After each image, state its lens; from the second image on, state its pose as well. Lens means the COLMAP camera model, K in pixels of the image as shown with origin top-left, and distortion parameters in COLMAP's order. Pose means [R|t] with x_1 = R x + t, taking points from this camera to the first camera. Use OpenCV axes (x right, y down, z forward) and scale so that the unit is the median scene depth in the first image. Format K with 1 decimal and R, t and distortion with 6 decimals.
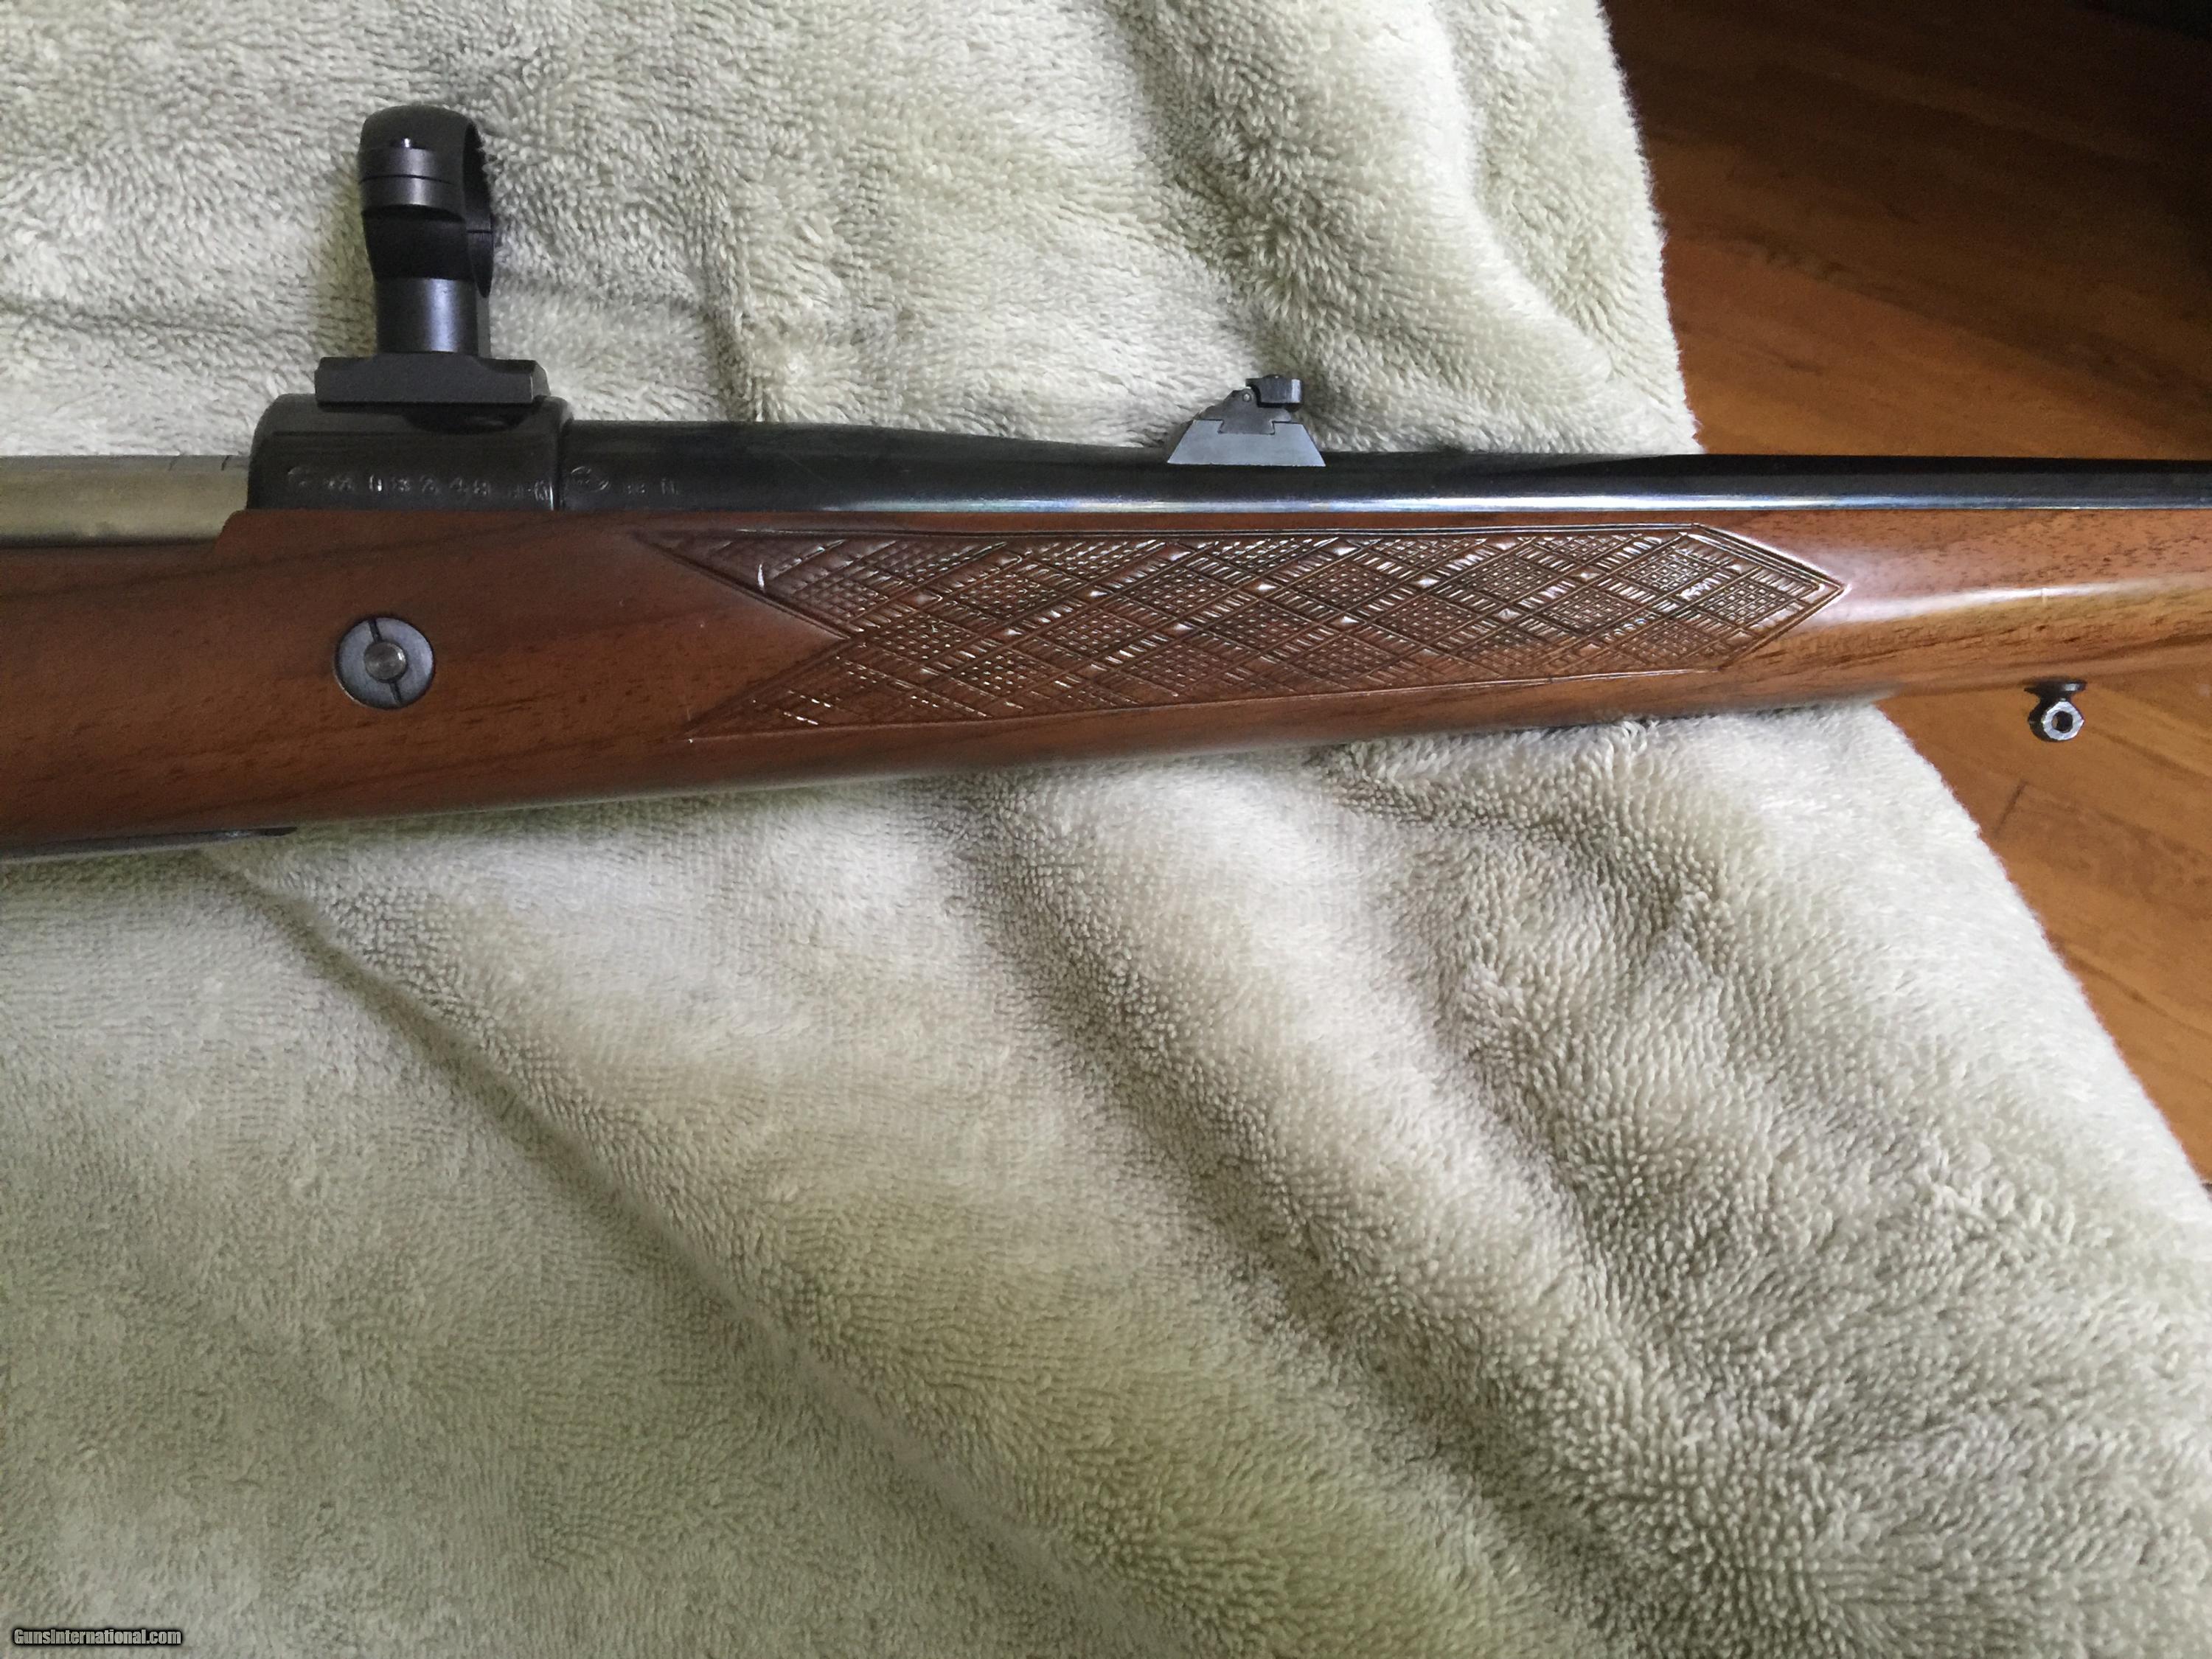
lens RADIAL K [[1859.2, 0, 1104.3], [0, 1859.2, 838.5], [0, 0, 1]] dist [0.056425, -0.109950]
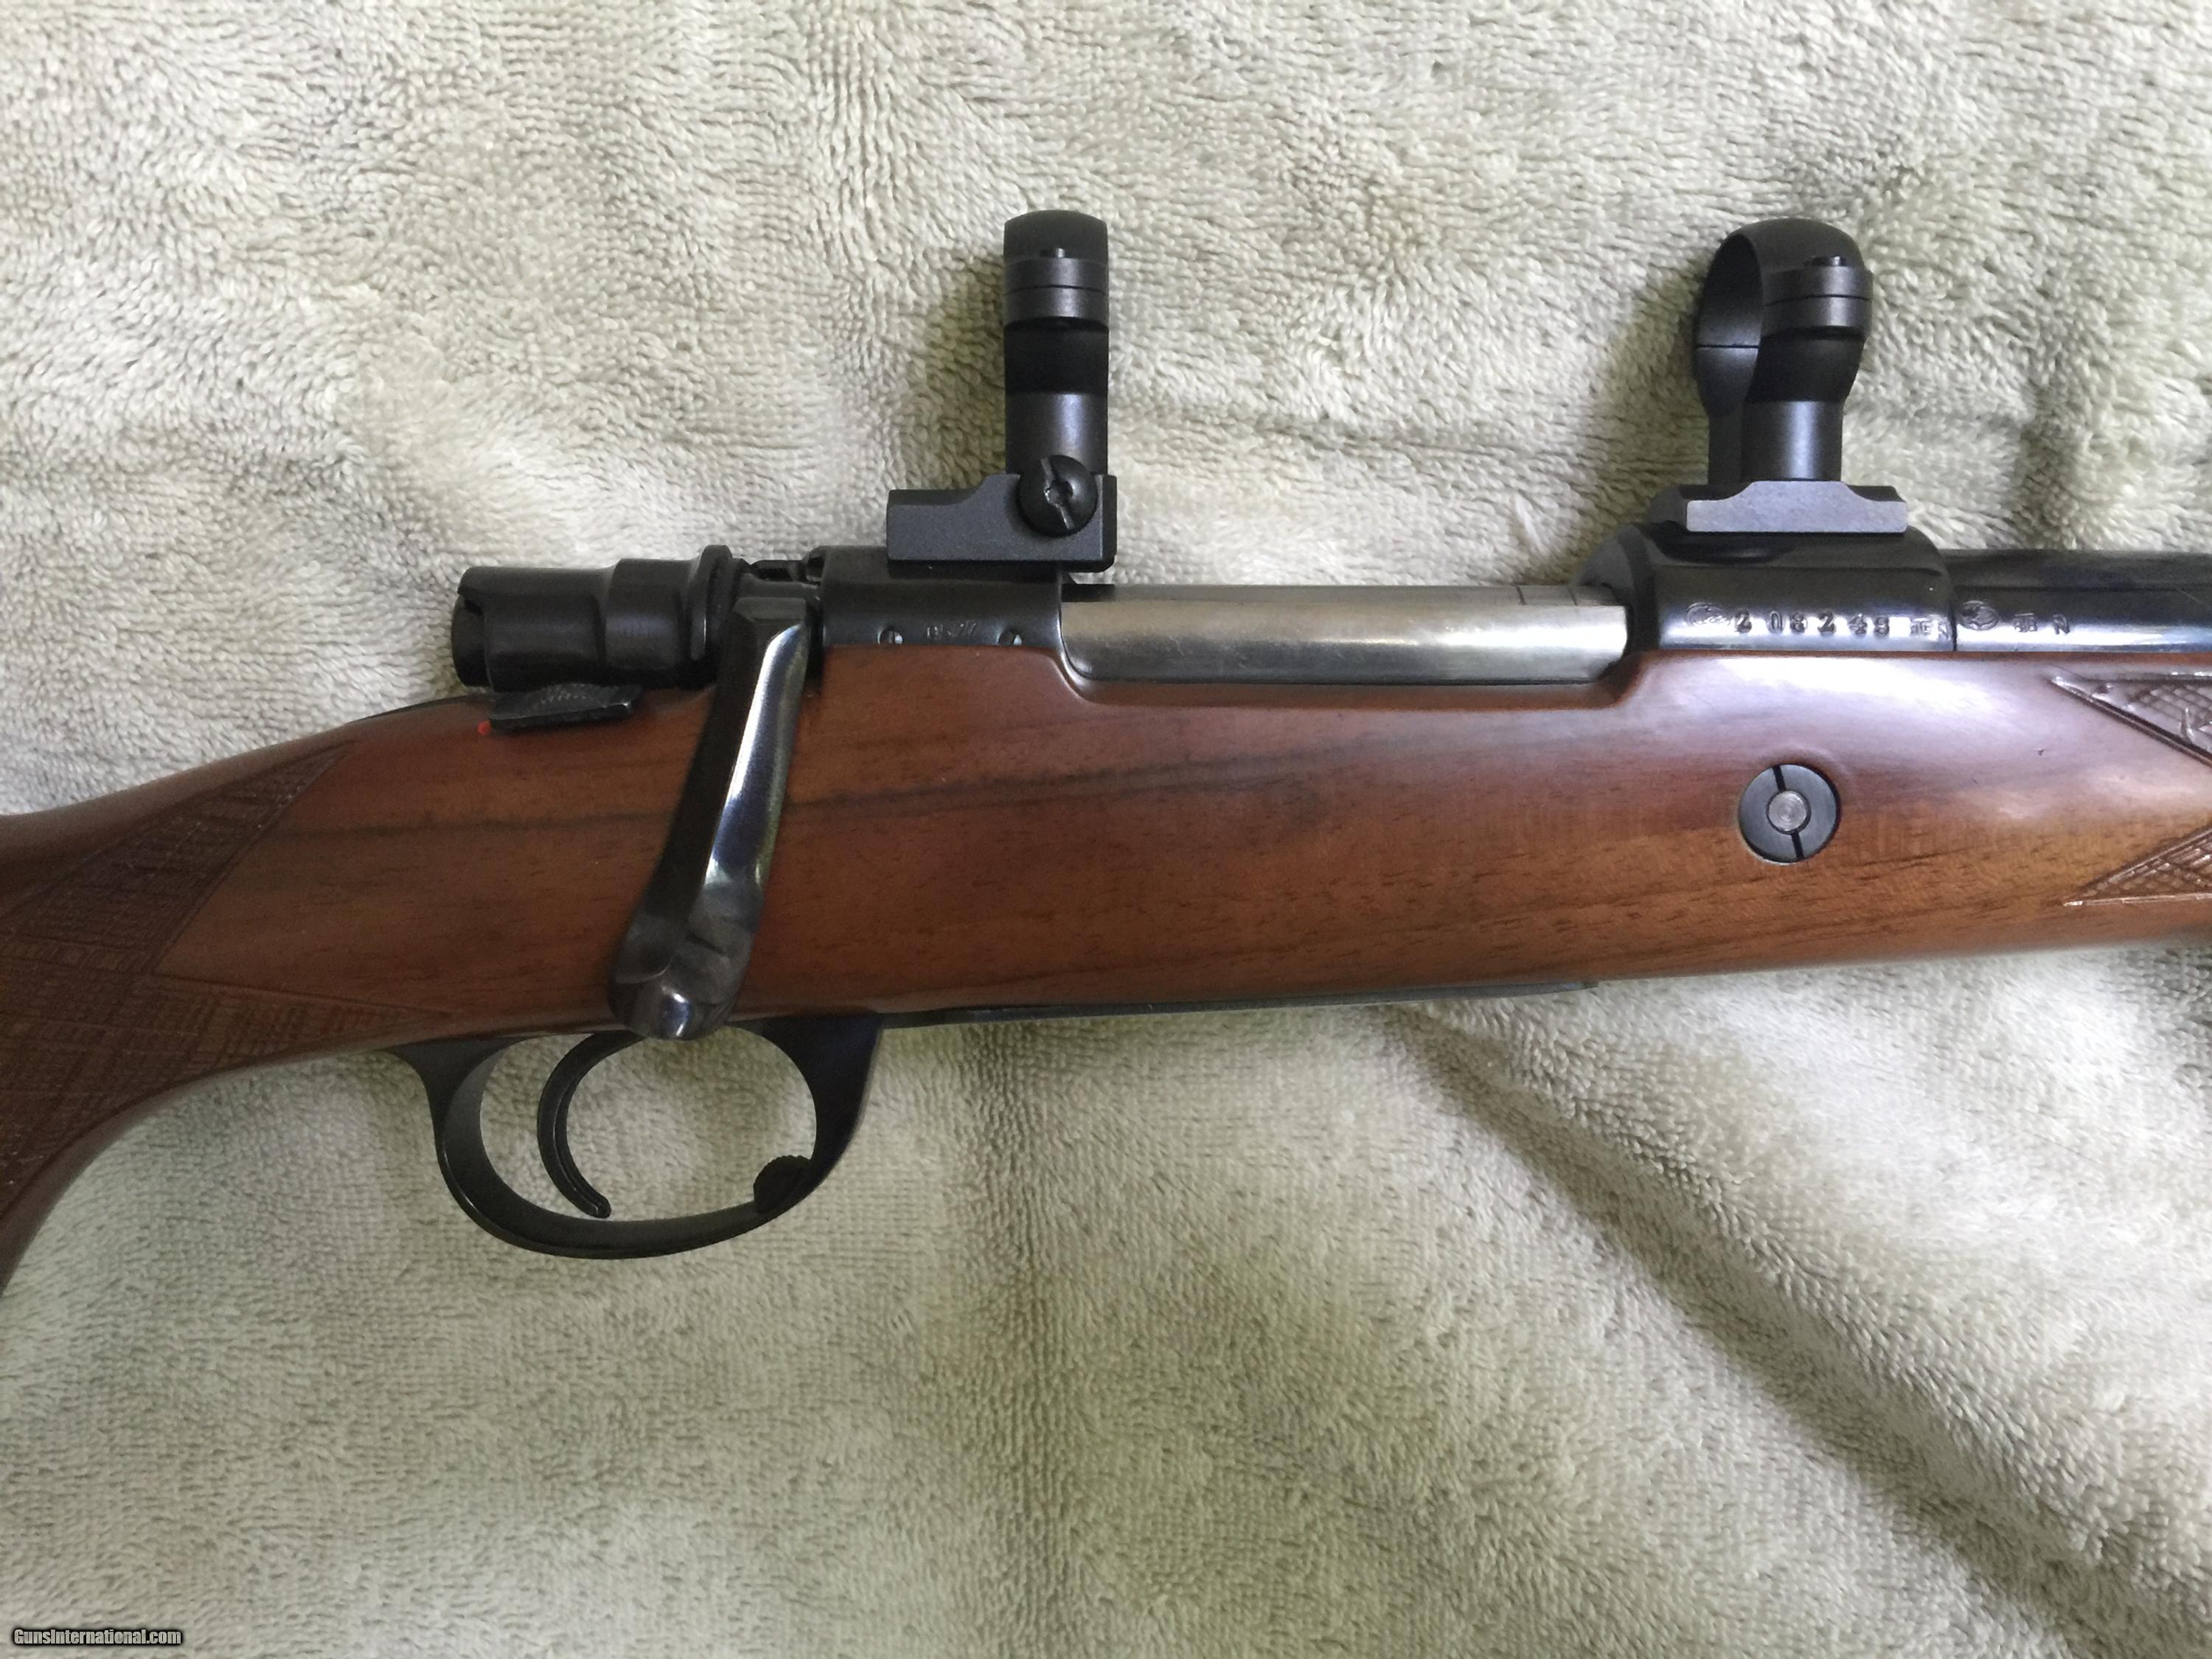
lens RADIAL K [[1859.2, 0, 1087.8], [0, 1859.2, 825.2], [0, 0, 1]] dist [0.056425, -0.109950]
pose [[0.990679, 0.029772, -0.132927, -0.544236], [-0.034697, 0.998789, -0.034894, -0.038504], [0.131728, 0.039181, 0.990511, 0.029685]]
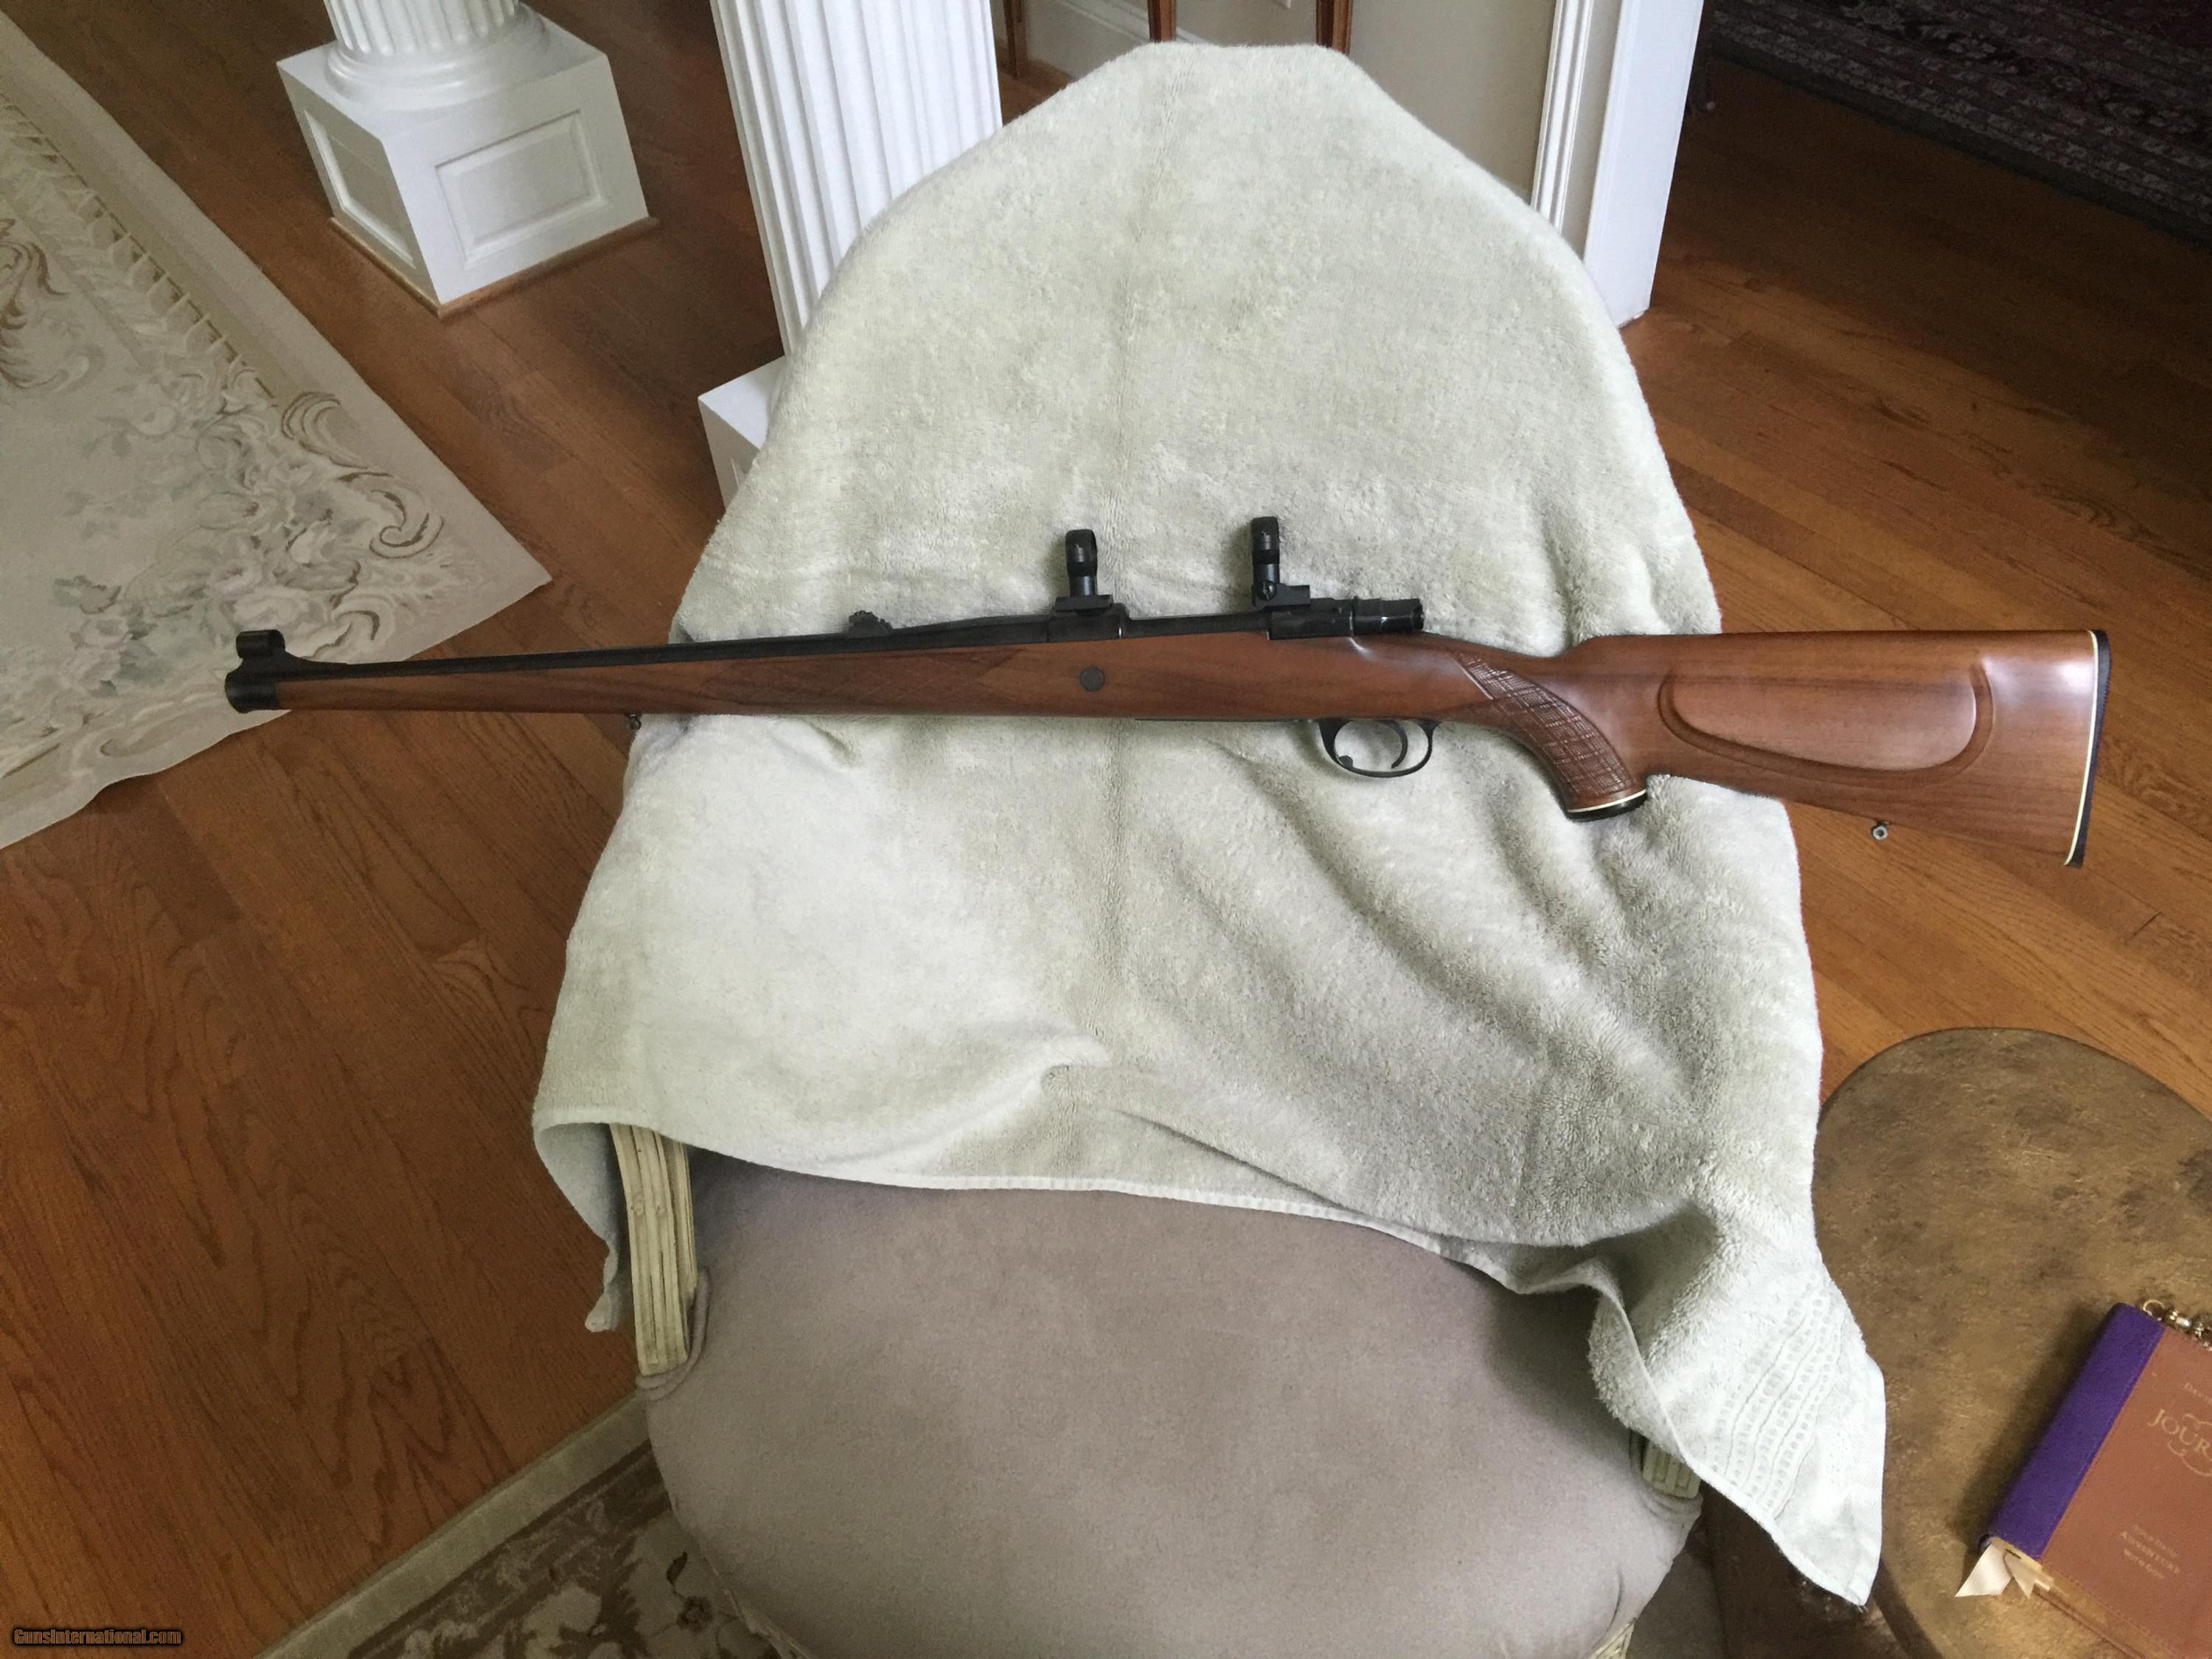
lens RADIAL K [[1859.2, 0, 1104.9], [0, 1859.2, 808.5], [0, 0, 1]] dist [0.056425, -0.109950]
pose [[0.957549, 0.172164, -0.231212, 0.102736], [-0.179881, 0.983608, -0.012558, 0.232403], [0.225260, 0.053616, 0.972822, -2.503538]]
